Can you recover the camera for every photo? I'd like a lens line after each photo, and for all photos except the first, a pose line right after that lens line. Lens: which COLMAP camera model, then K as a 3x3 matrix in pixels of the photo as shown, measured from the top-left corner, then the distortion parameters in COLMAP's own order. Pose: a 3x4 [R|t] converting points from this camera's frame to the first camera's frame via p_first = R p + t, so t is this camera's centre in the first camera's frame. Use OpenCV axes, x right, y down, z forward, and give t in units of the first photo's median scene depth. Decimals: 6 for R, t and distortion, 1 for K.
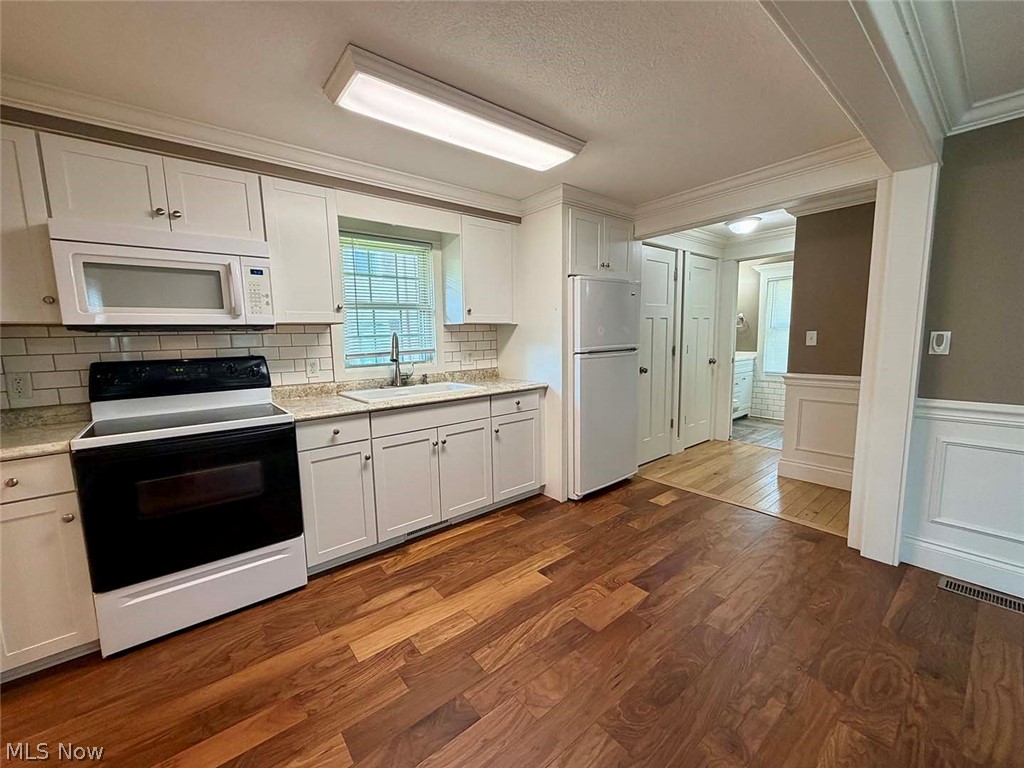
lens RADIAL K [[407.8, 0, 510.1], [0, 407.8, 387.8], [0, 0, 1]] dist [0.001081, 0.000525]
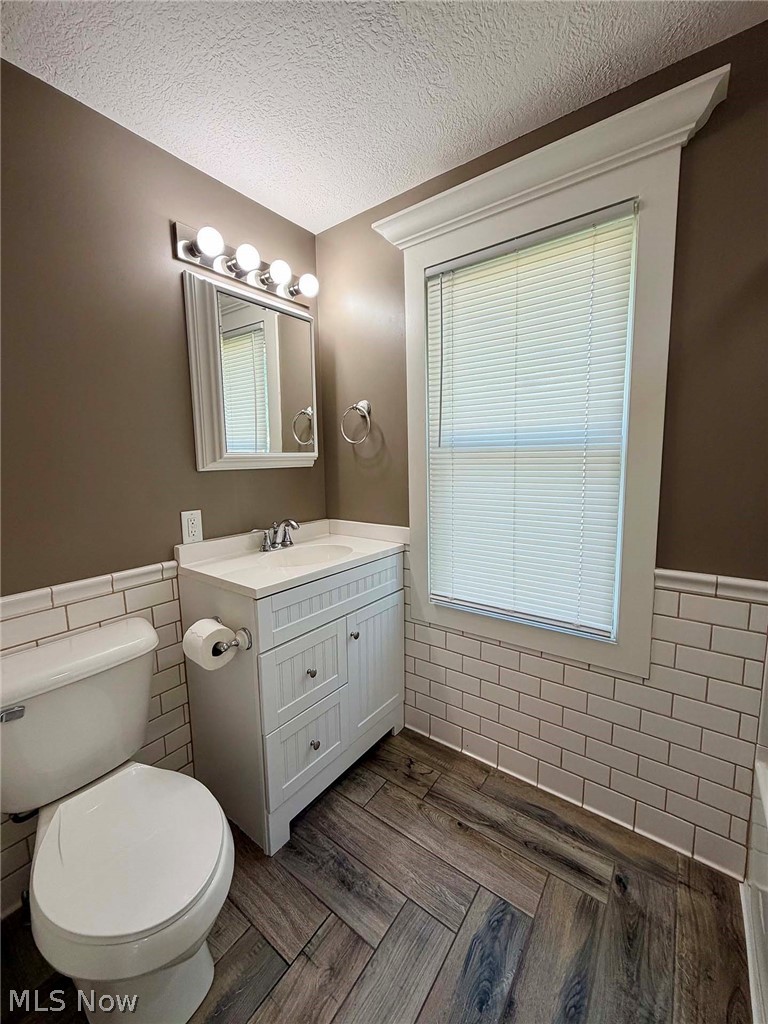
lens RADIAL K [[407.8, 0, 384.0], [0, 407.8, 512.0], [0, 0, 1]] dist [0.001081, 0.000525]
pose [[0.970927, -0.021139, 0.238439, 0.469555], [0.021955, 0.999759, -0.000768, -0.090709], [-0.238366, 0.005980, 0.971157, 0.650078]]
